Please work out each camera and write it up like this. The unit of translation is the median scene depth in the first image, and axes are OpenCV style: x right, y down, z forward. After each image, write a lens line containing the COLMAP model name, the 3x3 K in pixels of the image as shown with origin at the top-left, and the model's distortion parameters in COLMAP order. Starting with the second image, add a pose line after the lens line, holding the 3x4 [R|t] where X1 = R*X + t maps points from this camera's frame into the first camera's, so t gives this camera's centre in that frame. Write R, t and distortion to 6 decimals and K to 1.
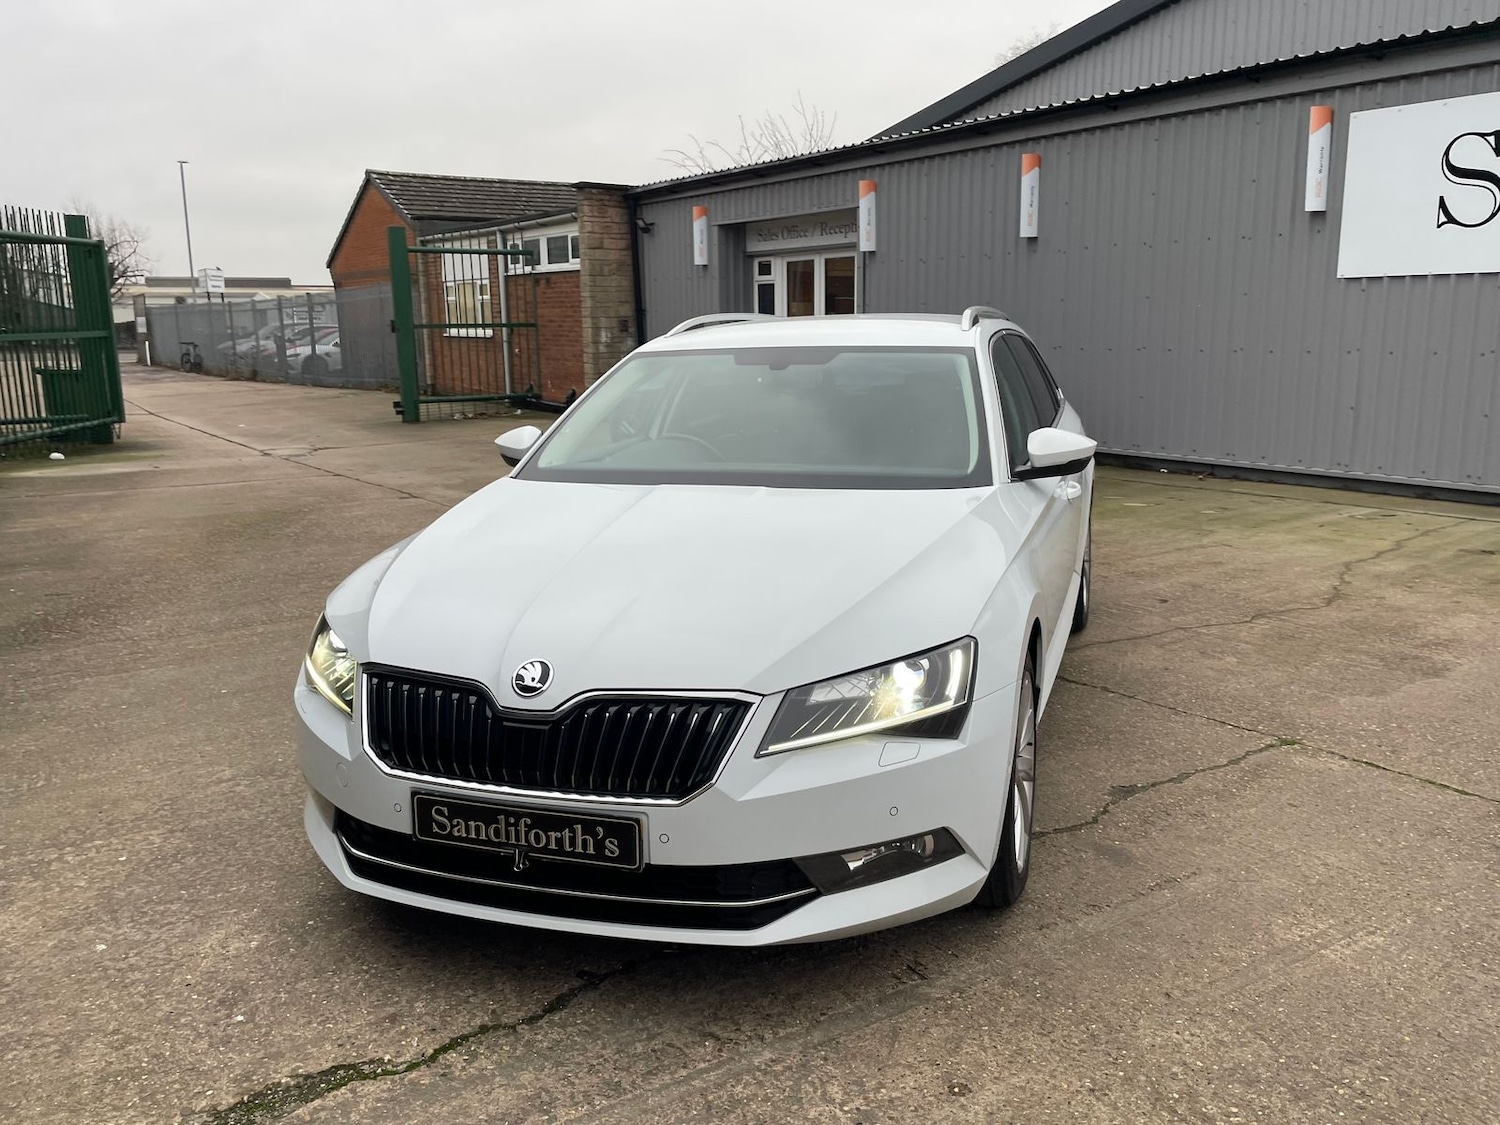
lens RADIAL K [[1185.2, 0, 761.8], [0, 1185.2, 567.8], [0, 0, 1]] dist [0.090034, -0.115673]
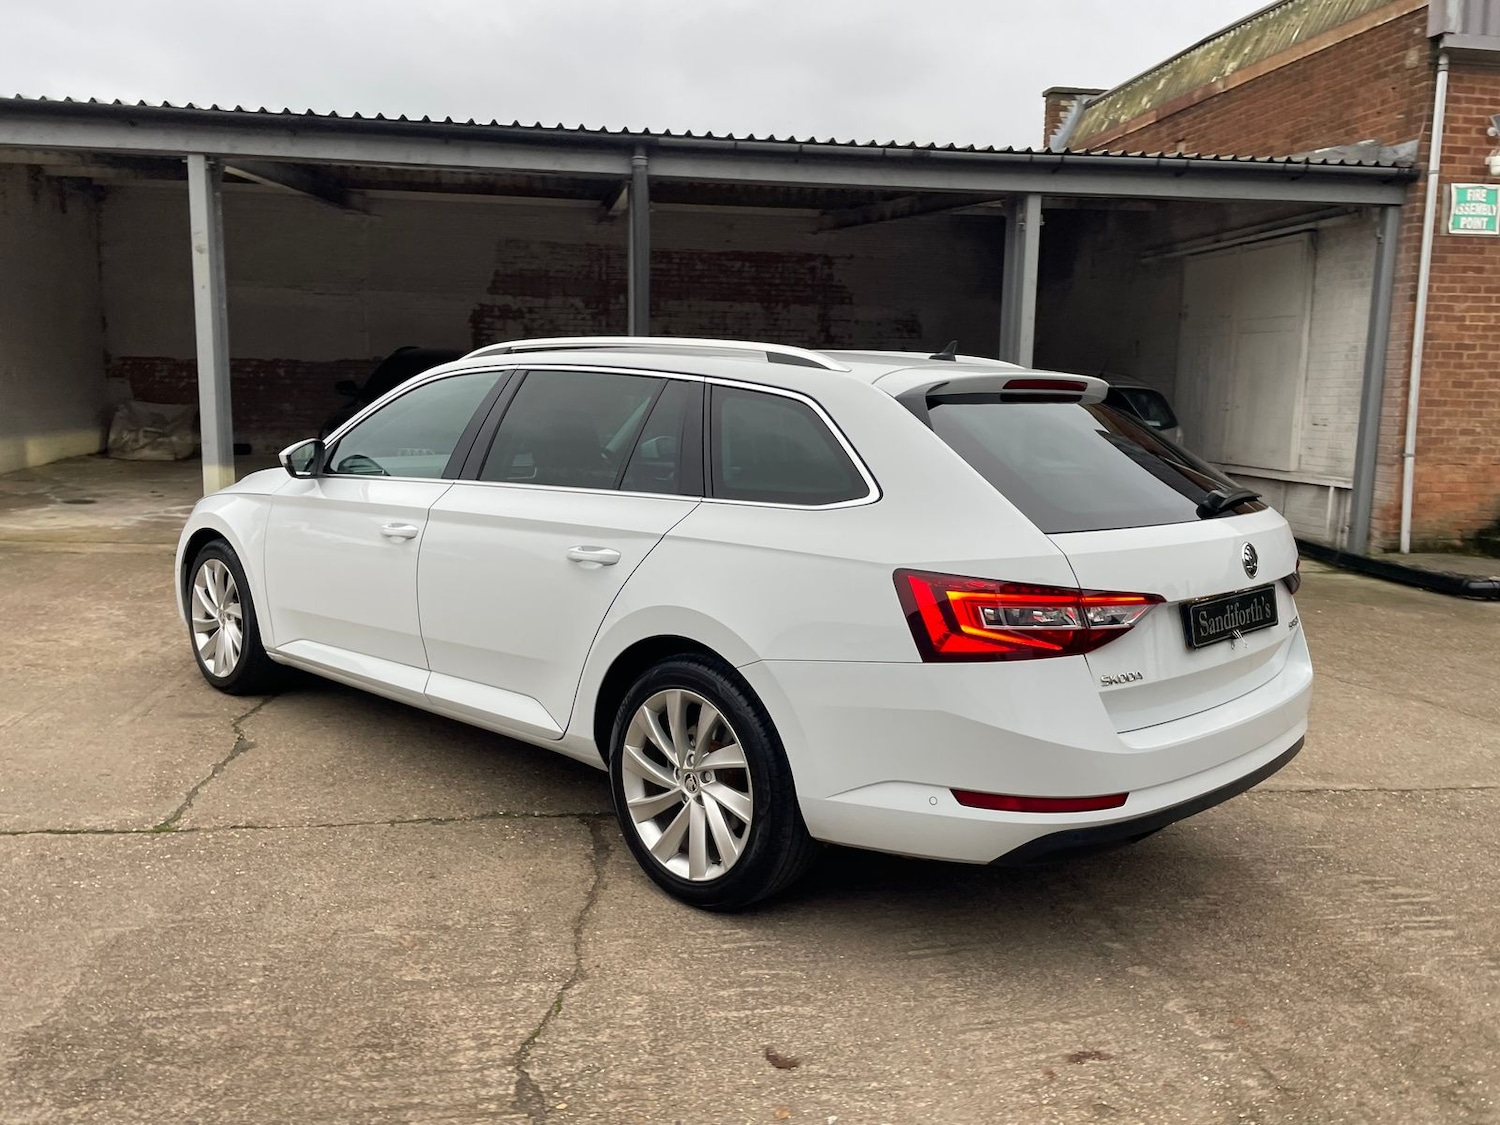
lens RADIAL K [[1185.2, 0, 758.0], [0, 1185.2, 546.9], [0, 0, 1]] dist [0.090034, -0.115673]
pose [[-0.427572, 0.127477, -0.894948, 0.979605], [-0.192958, 0.954320, 0.228122, -0.321682], [0.883147, 0.270226, -0.383443, 1.612568]]
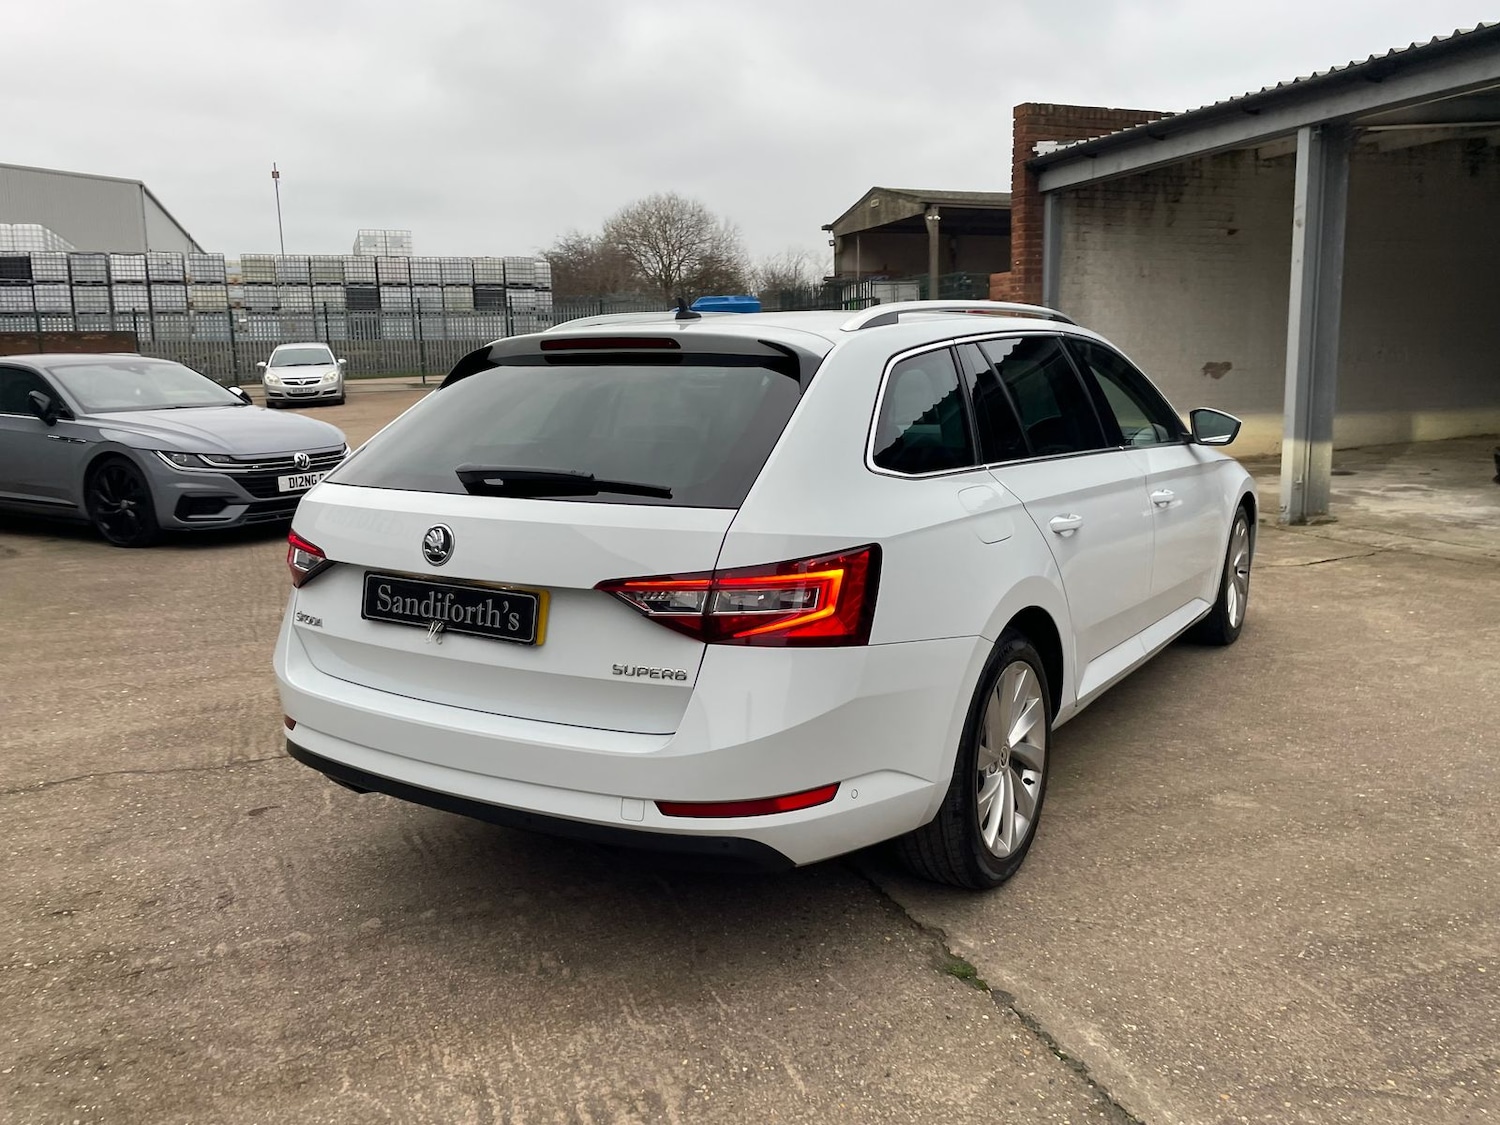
lens RADIAL K [[1184.1, 0, 762.3], [0, 1184.1, 564.3], [0, 0, 1]] dist [0.090869, -0.118379]
pose [[-0.971758, -0.006291, 0.235896, -0.058074], [0.078701, 0.933773, 0.349104, -0.395579], [-0.222470, 0.357810, -0.906906, 2.102572]]
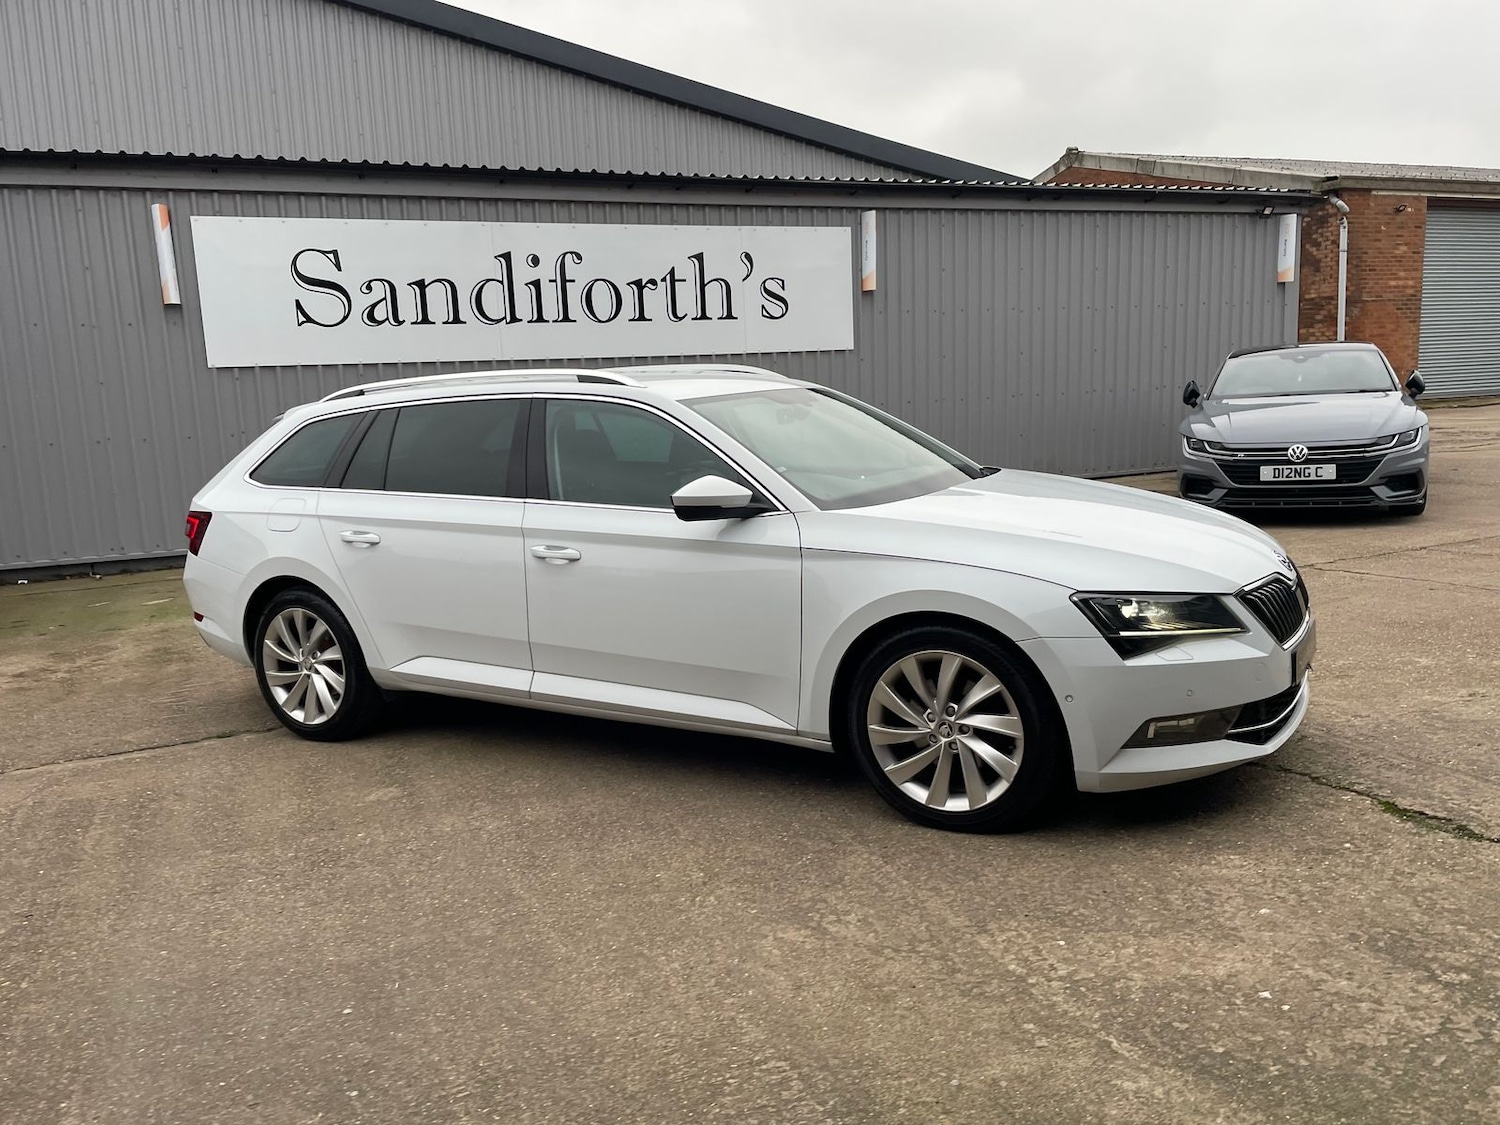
lens RADIAL K [[1184.1, 0, 760.4], [0, 1184.1, 571.7], [0, 0, 1]] dist [0.090869, -0.118379]
pose [[0.199031, -0.150453, 0.968375, -1.077664], [0.239206, 0.965715, 0.100876, -0.126501], [-0.950351, 0.211563, 0.228196, 0.741667]]
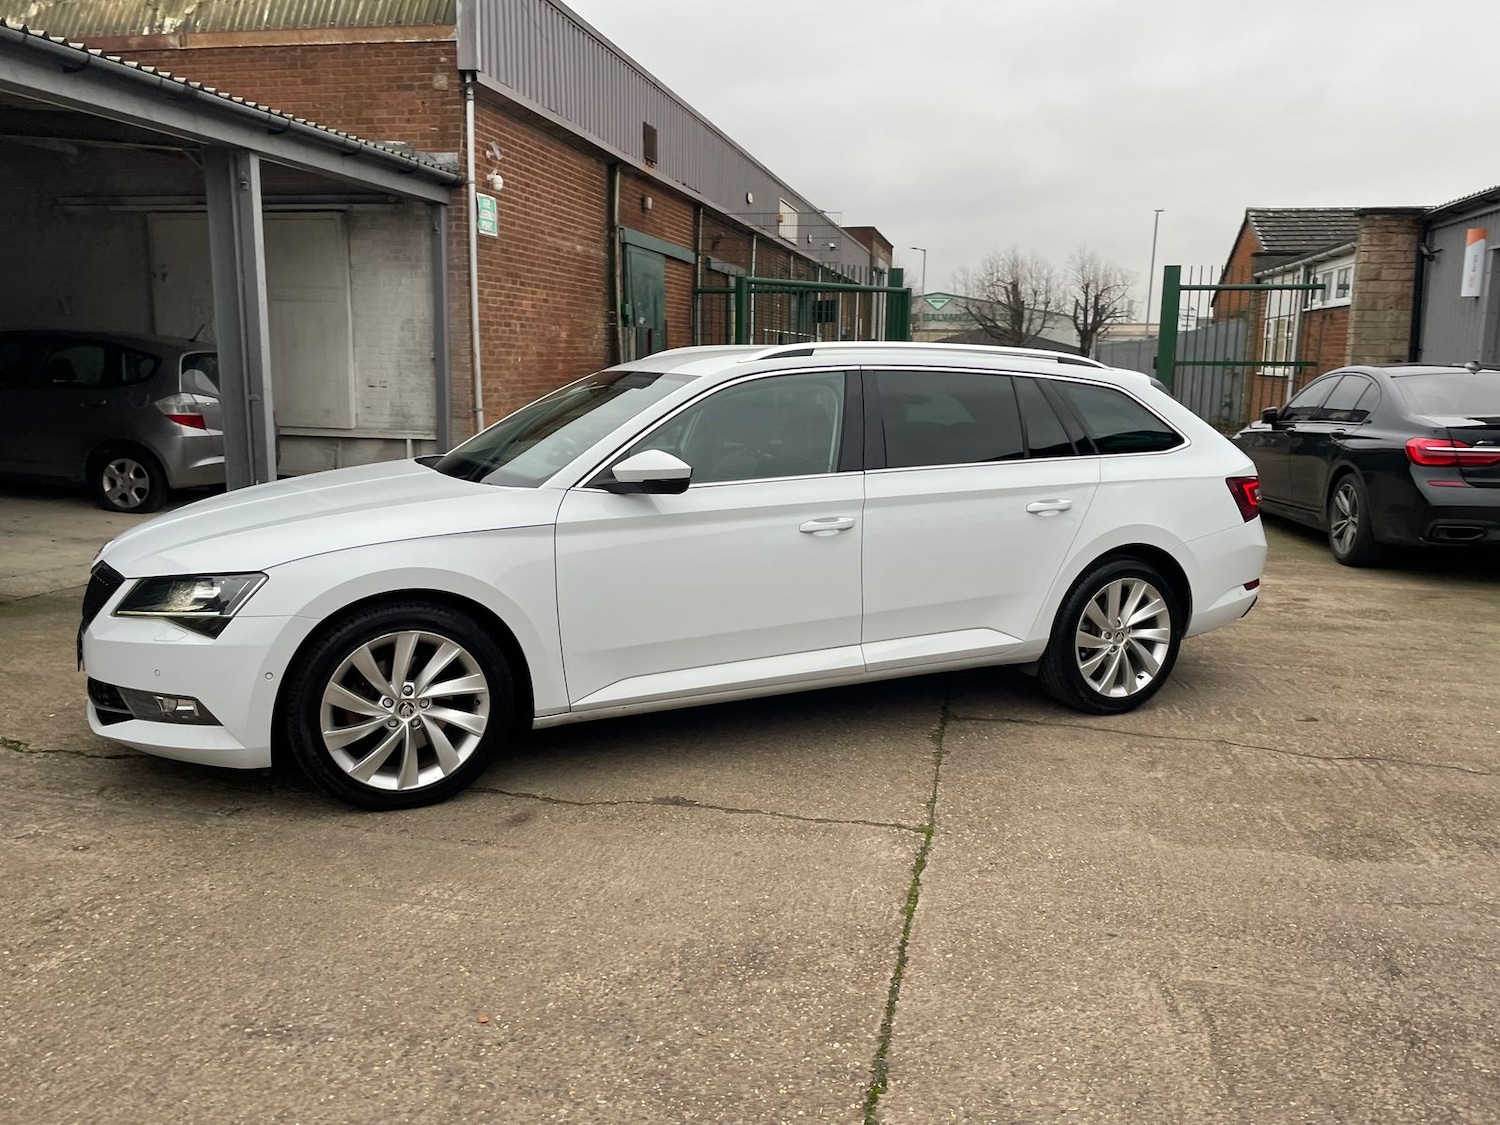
lens RADIAL K [[1185.2, 0, 760.1], [0, 1185.2, 562.8], [0, 0, 1]] dist [0.090034, -0.115673]
pose [[0.691342, 0.145677, -0.707690, 0.925447], [-0.170253, 0.984728, 0.036384, -0.060163], [0.702183, 0.095332, 0.705586, 0.263211]]
